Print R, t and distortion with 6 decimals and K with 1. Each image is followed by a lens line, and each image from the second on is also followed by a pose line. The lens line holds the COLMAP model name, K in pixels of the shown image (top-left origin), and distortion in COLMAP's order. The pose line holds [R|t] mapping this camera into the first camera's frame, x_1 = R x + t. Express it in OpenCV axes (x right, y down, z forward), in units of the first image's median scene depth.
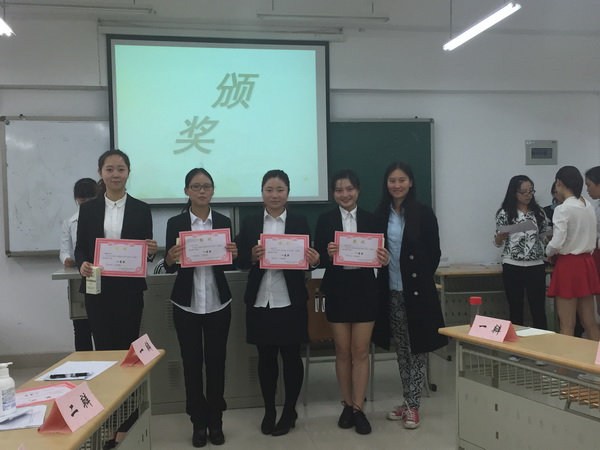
lens RADIAL K [[663.4, 0, 290.7], [0, 663.4, 218.4], [0, 0, 1]] dist [0.029796, 0.000000]
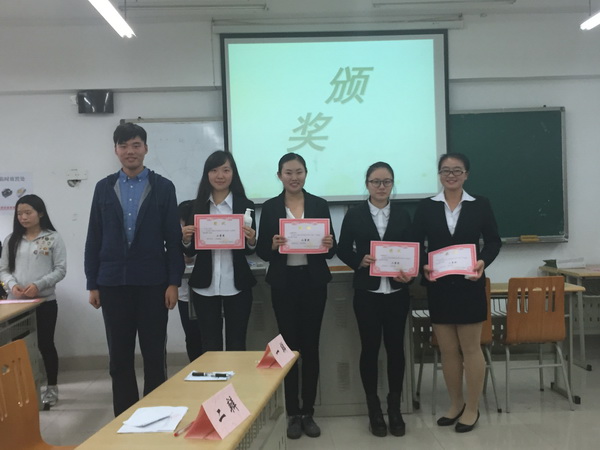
lens RADIAL K [[663.4, 0, 288.2], [0, 663.4, 217.4], [0, 0, 1]] dist [0.029796, 0.000000]
pose [[0.988912, -0.010332, -0.148143, -0.031037], [0.009354, 0.999930, -0.007296, 0.006774], [0.148208, 0.005830, 0.988939, 0.032204]]
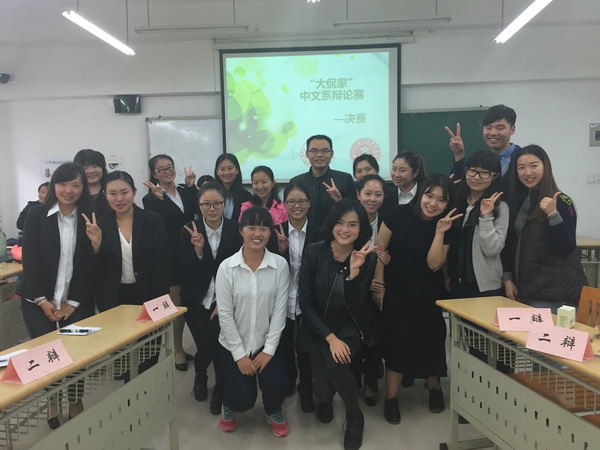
lens RADIAL K [[501.7, 0, 300.8], [0, 501.7, 218.6], [0, 0, 1]] dist [0.032943, -0.010857]
pose [[0.969867, 0.015961, -0.243113, 0.113380], [-0.003088, 0.998577, 0.053240, -0.005860], [0.243617, -0.050885, 0.968536, 0.088061]]
